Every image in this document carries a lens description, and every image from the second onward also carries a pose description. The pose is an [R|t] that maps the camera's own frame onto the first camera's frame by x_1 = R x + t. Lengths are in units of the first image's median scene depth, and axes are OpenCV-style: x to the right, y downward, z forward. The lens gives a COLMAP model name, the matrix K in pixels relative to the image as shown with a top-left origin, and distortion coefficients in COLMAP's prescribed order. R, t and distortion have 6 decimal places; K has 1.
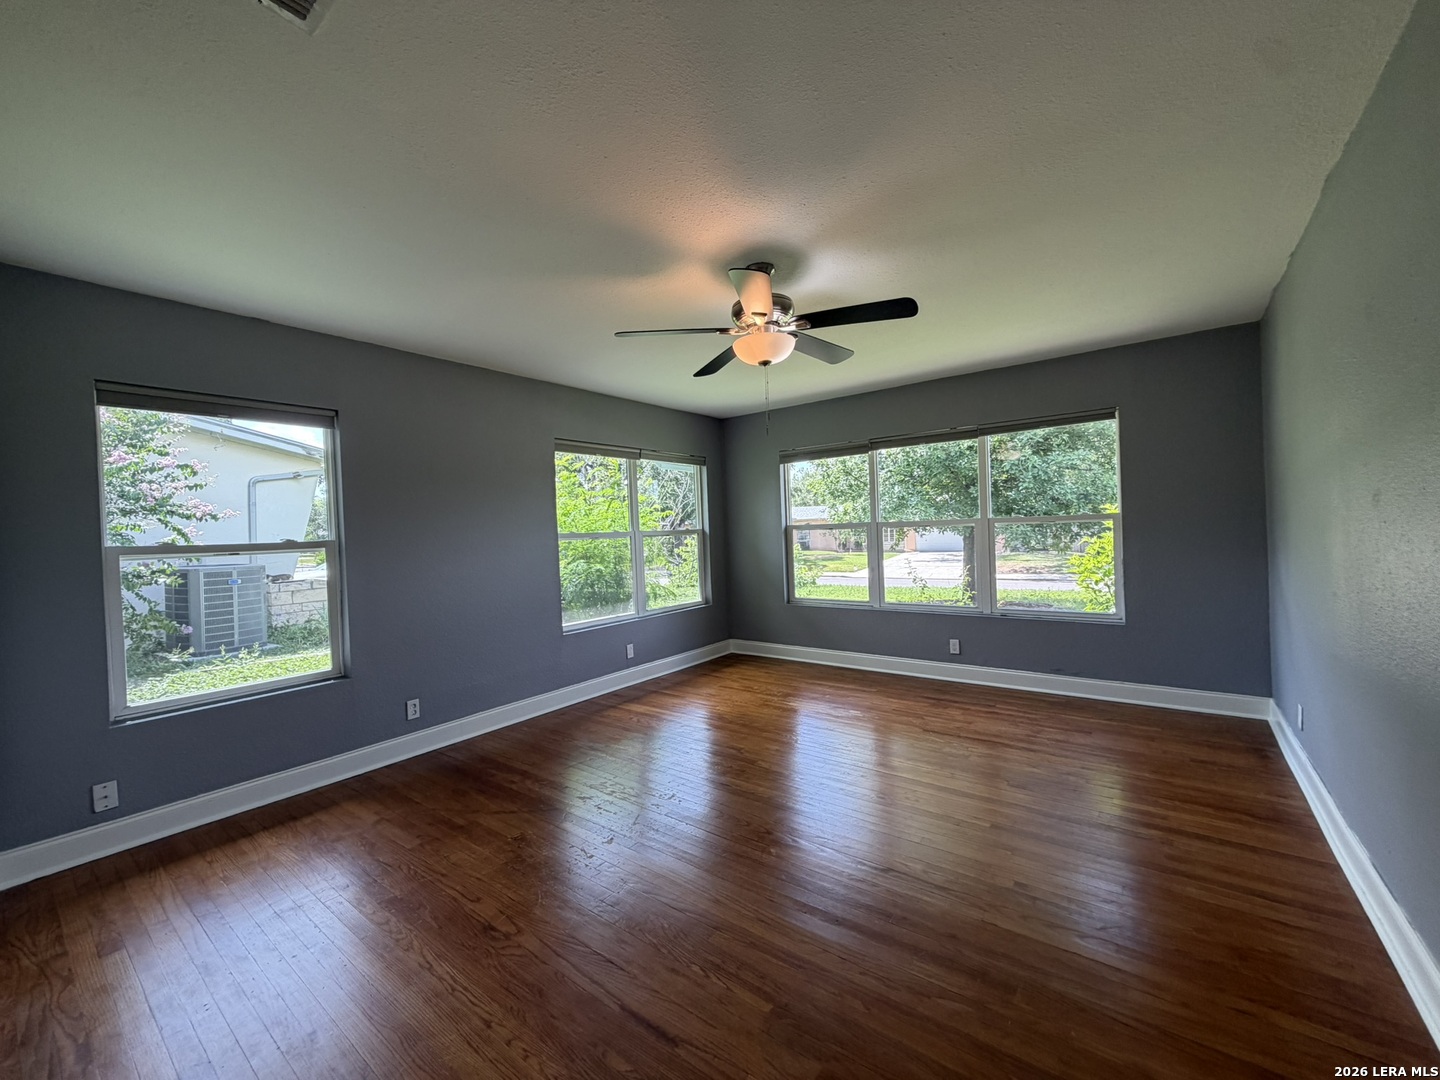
lens RADIAL K [[577.7, 0, 714.5], [0, 577.7, 541.7], [0, 0, 1]] dist [0.002014, 0.000133]
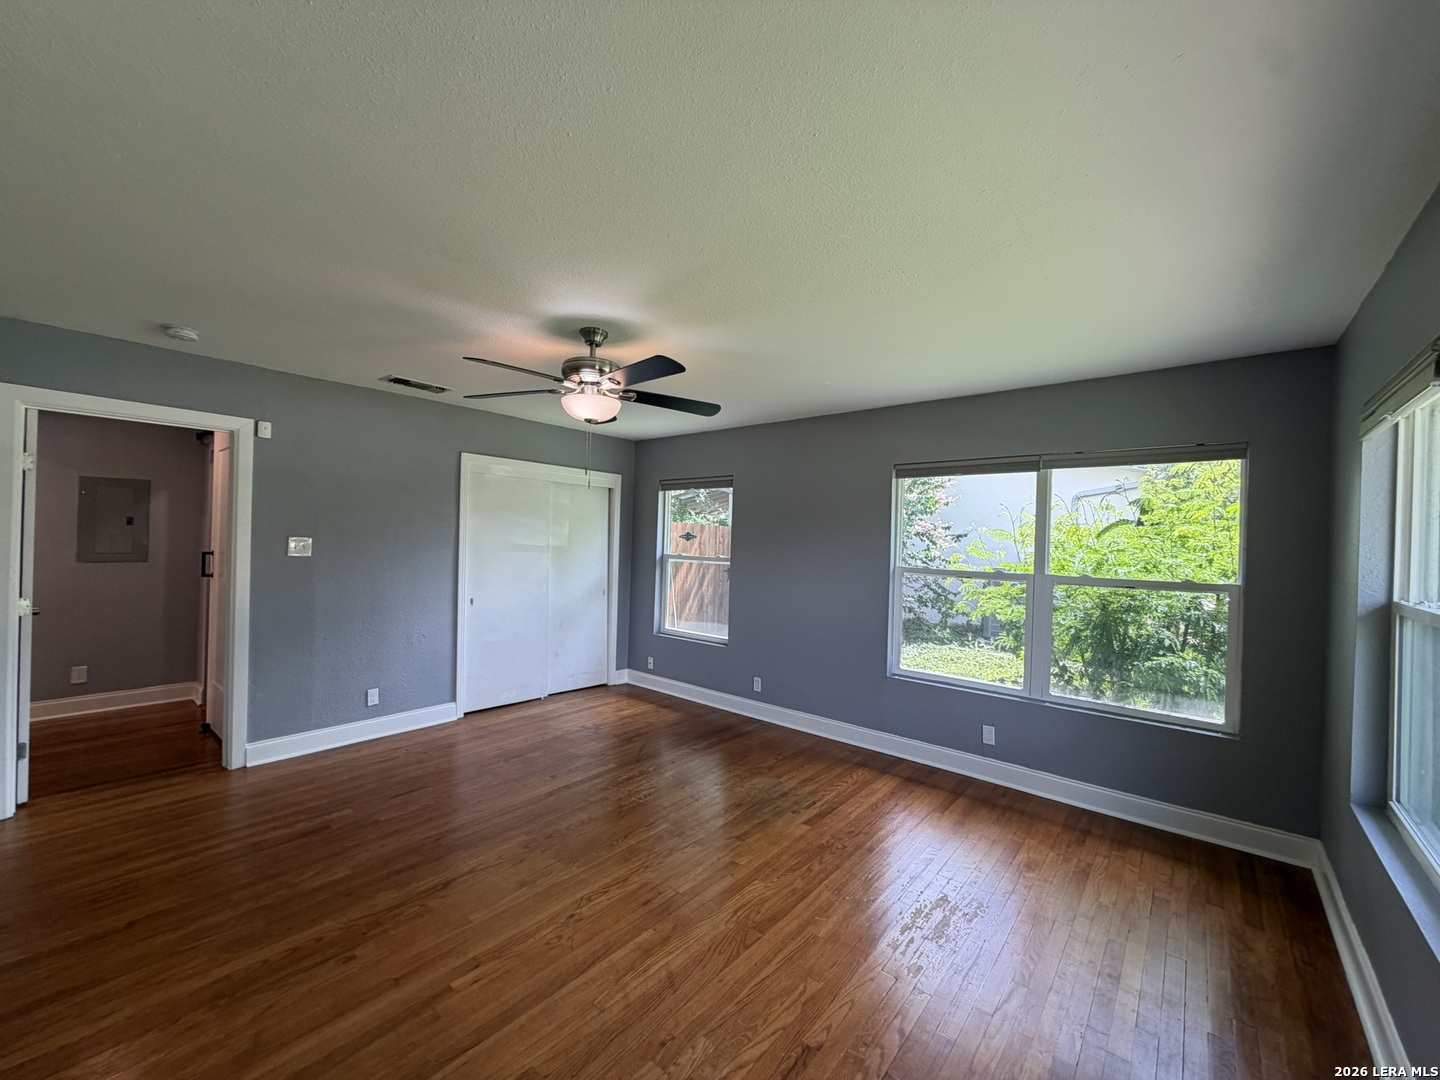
lens RADIAL K [[577.7, 0, 714.5], [0, 577.7, 541.7], [0, 0, 1]] dist [0.002014, 0.000133]
pose [[-0.047962, 0.032228, -0.998329, 0.677199], [-0.050560, 0.998120, 0.034650, -0.072730], [0.997569, 0.052137, -0.046242, 0.762623]]
